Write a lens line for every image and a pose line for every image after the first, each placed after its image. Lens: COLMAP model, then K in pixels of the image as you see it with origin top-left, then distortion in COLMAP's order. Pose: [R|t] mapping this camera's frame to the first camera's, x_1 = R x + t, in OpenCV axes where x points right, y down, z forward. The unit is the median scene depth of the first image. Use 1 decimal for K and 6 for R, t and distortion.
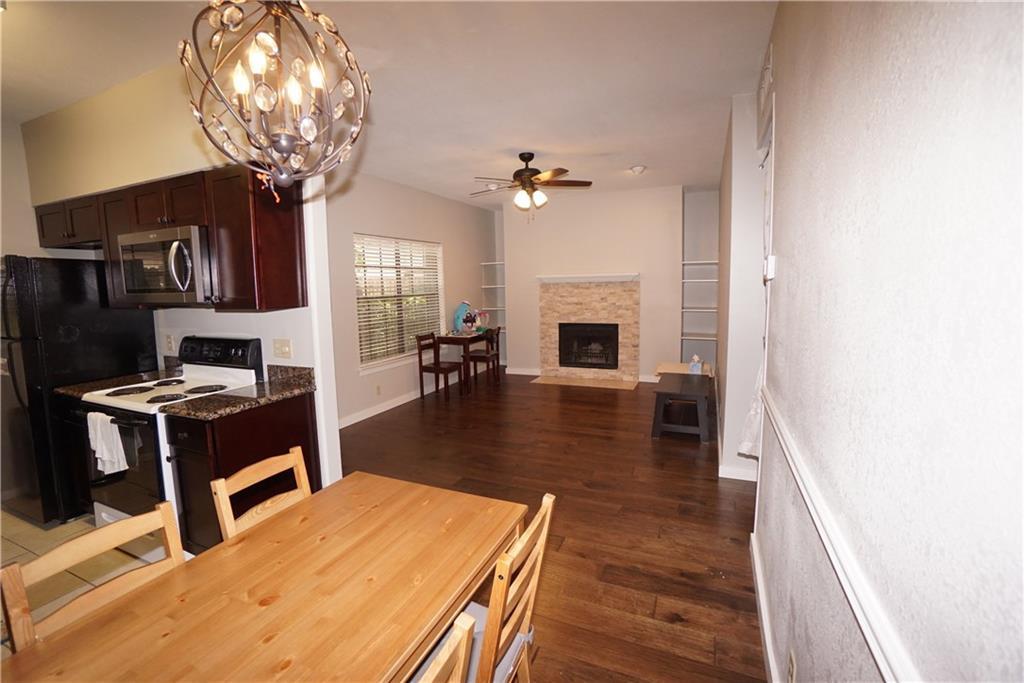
lens RADIAL K [[448.7, 0, 504.4], [0, 448.7, 331.8], [0, 0, 1]] dist [-0.072383, 0.026351]
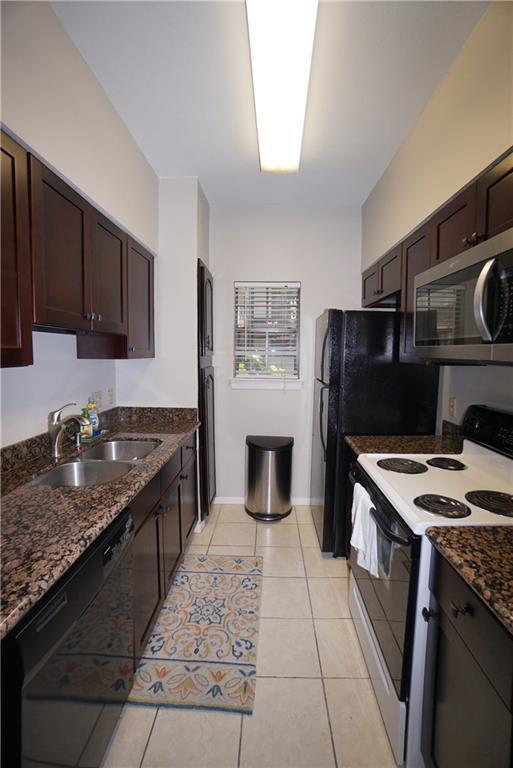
lens RADIAL K [[336.5, 0, 264.6], [0, 336.5, 379.9], [0, 0, 1]] dist [-0.072383, 0.026351]
pose [[0.396741, 0.097938, -0.912691, -0.411189], [-0.114834, 0.991776, 0.056507, -0.026538], [0.910719, 0.082389, 0.404725, 0.492657]]
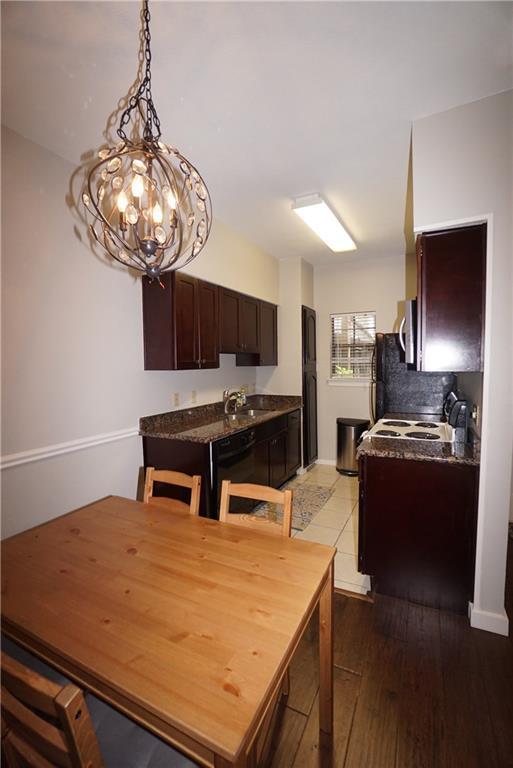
lens RADIAL K [[336.5, 0, 264.6], [0, 336.5, 379.9], [0, 0, 1]] dist [-0.072383, 0.026351]
pose [[-0.030175, 0.073615, -0.996830, 0.222373], [-0.093080, 0.992744, 0.076131, -0.048369], [0.995201, 0.095082, -0.023104, 0.570977]]
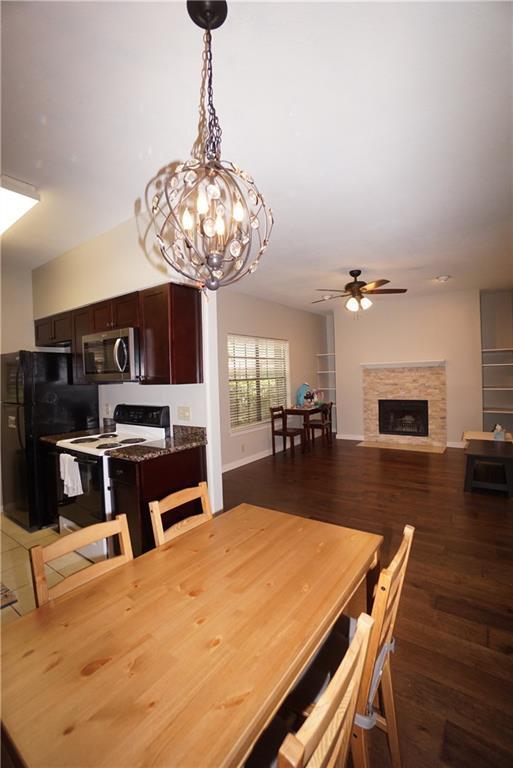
lens RADIAL K [[336.5, 0, 264.6], [0, 336.5, 379.9], [0, 0, 1]] dist [-0.072383, 0.026351]
pose [[0.982872, -0.005366, -0.184212, -0.057911], [-0.010227, 0.996448, -0.083592, 0.019001], [0.184006, 0.084044, 0.979325, -0.002775]]
